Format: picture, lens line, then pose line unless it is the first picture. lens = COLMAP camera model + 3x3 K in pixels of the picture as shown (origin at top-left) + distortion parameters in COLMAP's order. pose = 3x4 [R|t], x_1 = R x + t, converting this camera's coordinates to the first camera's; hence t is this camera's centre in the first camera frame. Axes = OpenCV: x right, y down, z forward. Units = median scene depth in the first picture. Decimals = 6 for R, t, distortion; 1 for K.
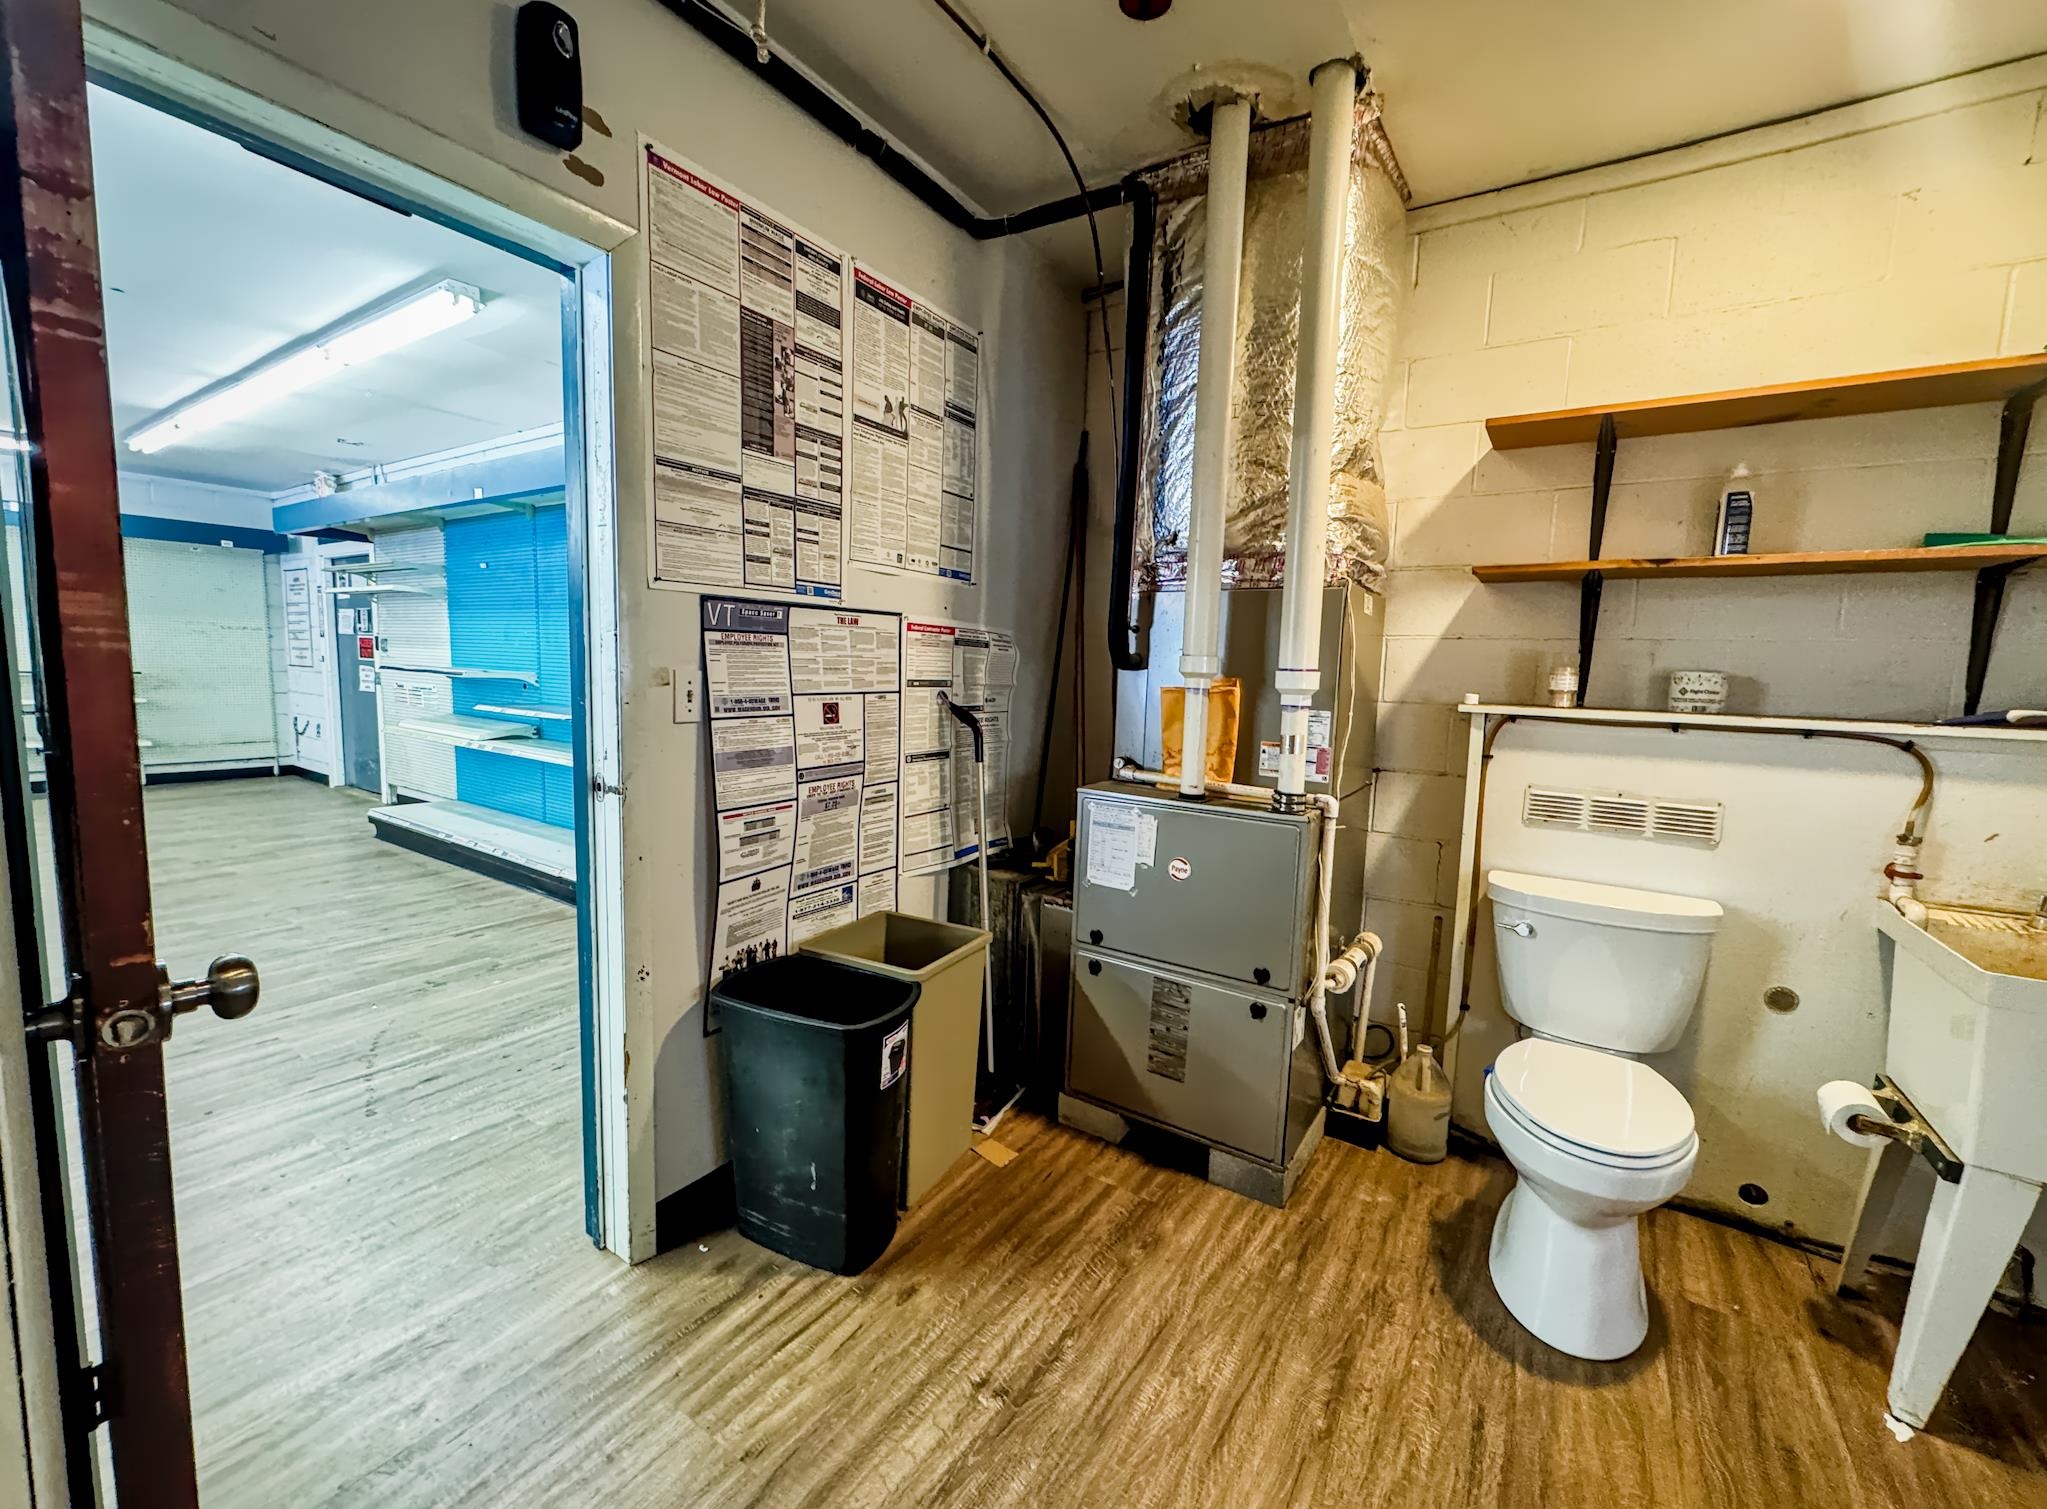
lens RADIAL K [[835.0, 0, 1023.5], [0, 835.0, 754.5], [0, 0, 1]] dist [-0.001866, -0.000046]
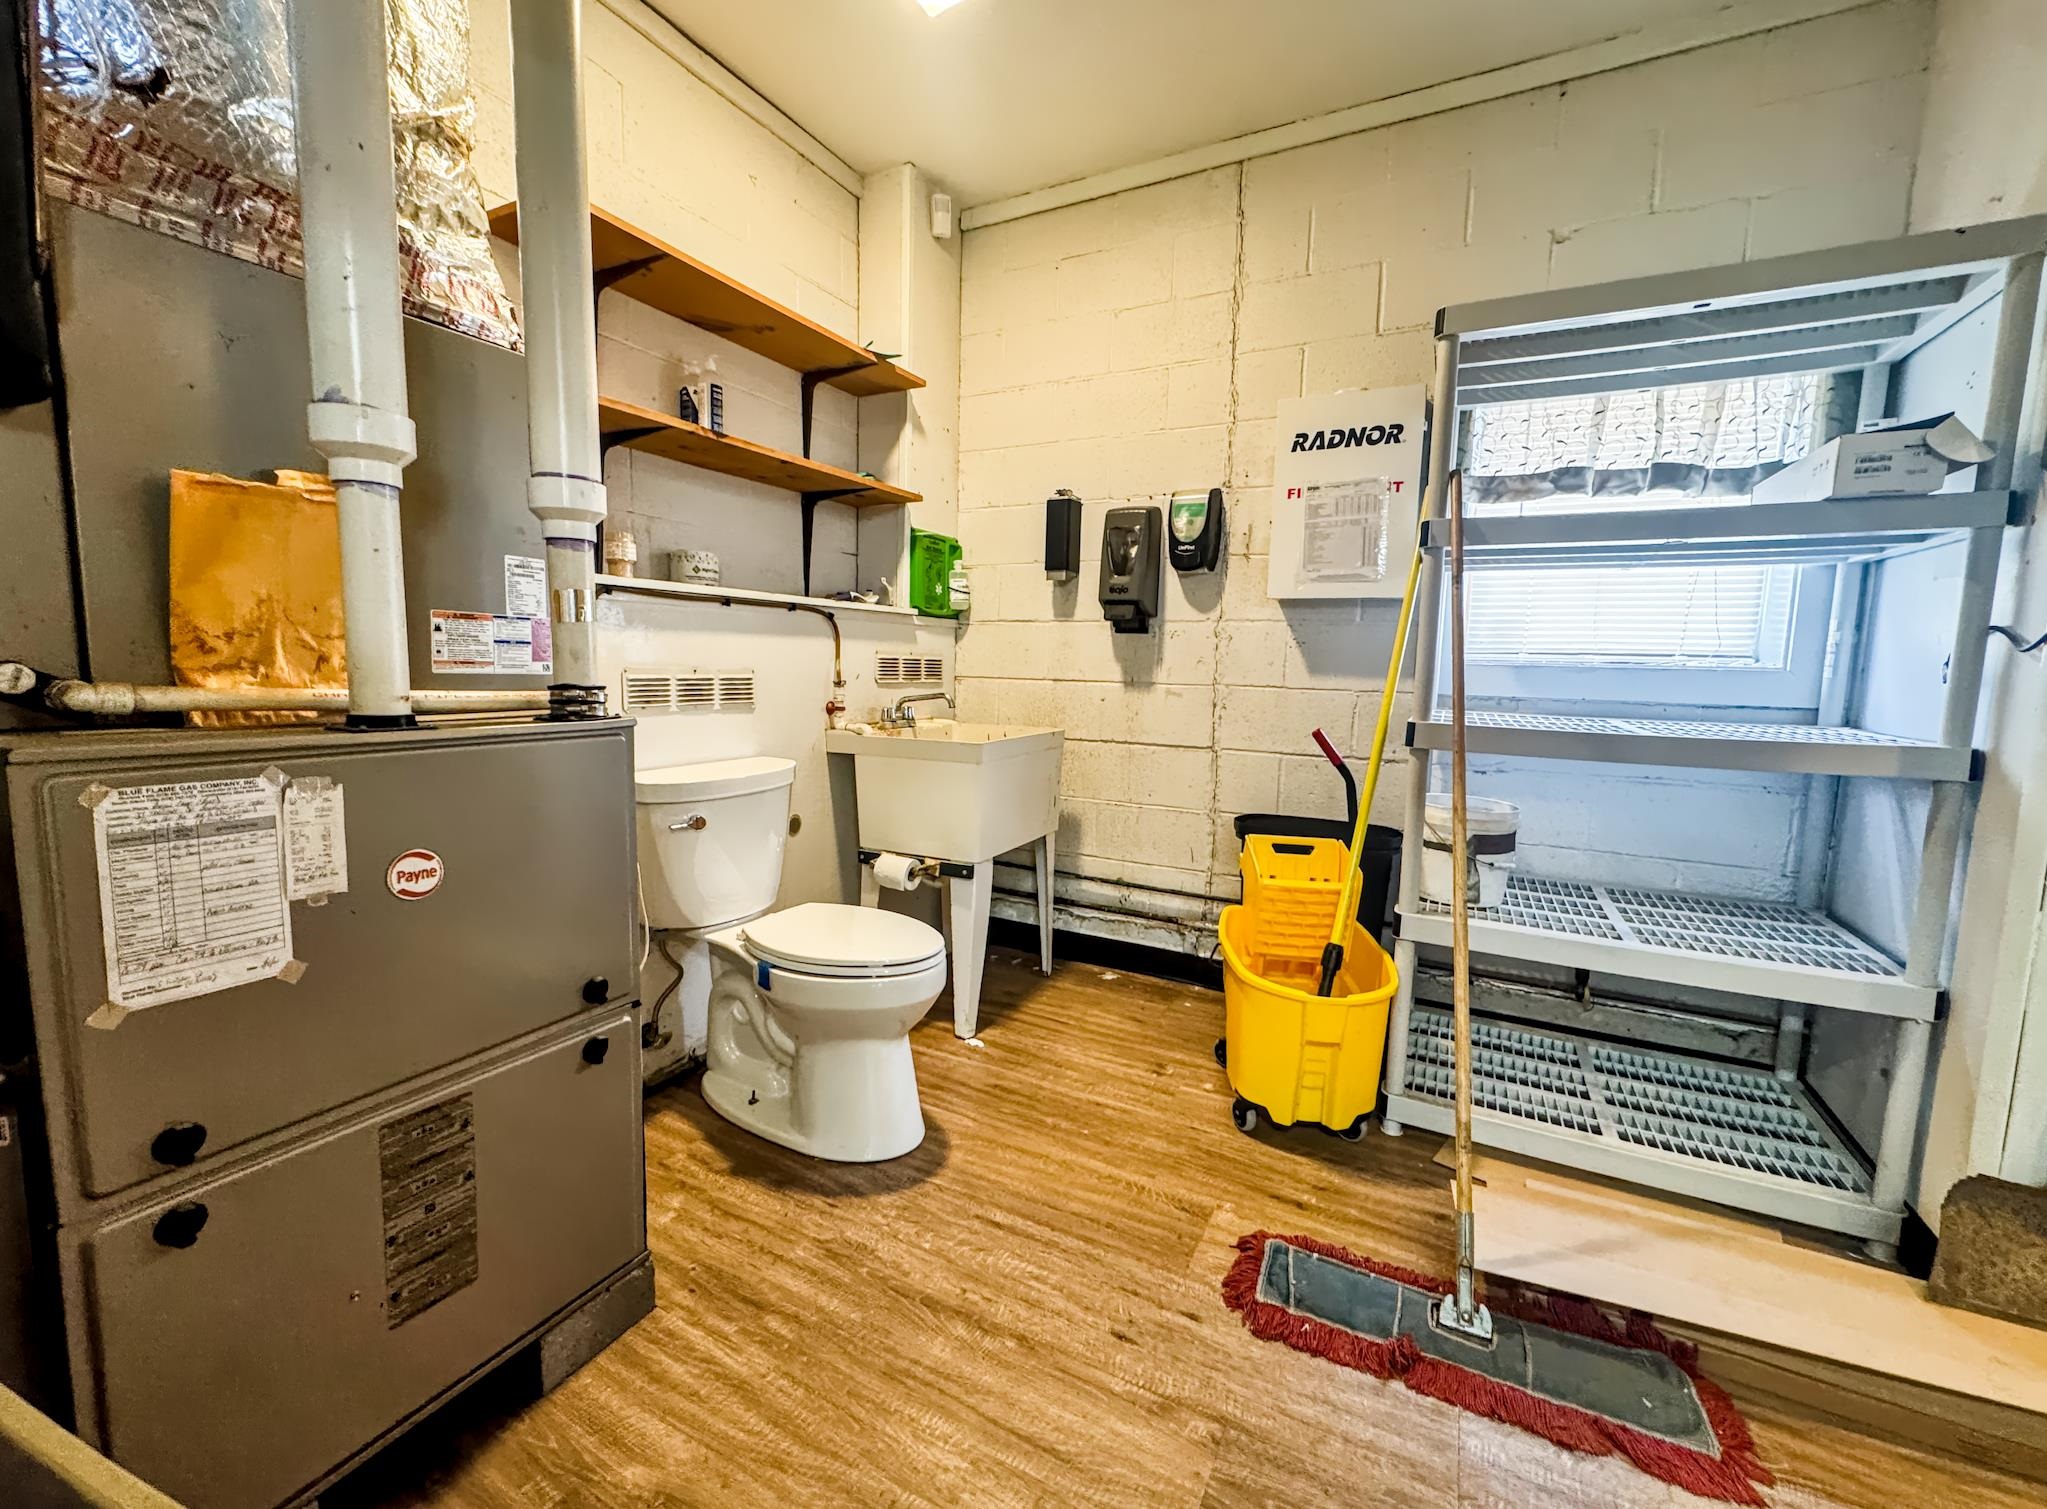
lens RADIAL K [[835.0, 0, 1023.5], [0, 835.0, 754.5], [0, 0, 1]] dist [-0.001866, -0.000046]
pose [[-0.103184, -0.143136, 0.984309, -0.331000], [0.081895, 0.985009, 0.151823, 0.028956], [-0.991285, 0.096275, -0.089915, 0.751579]]
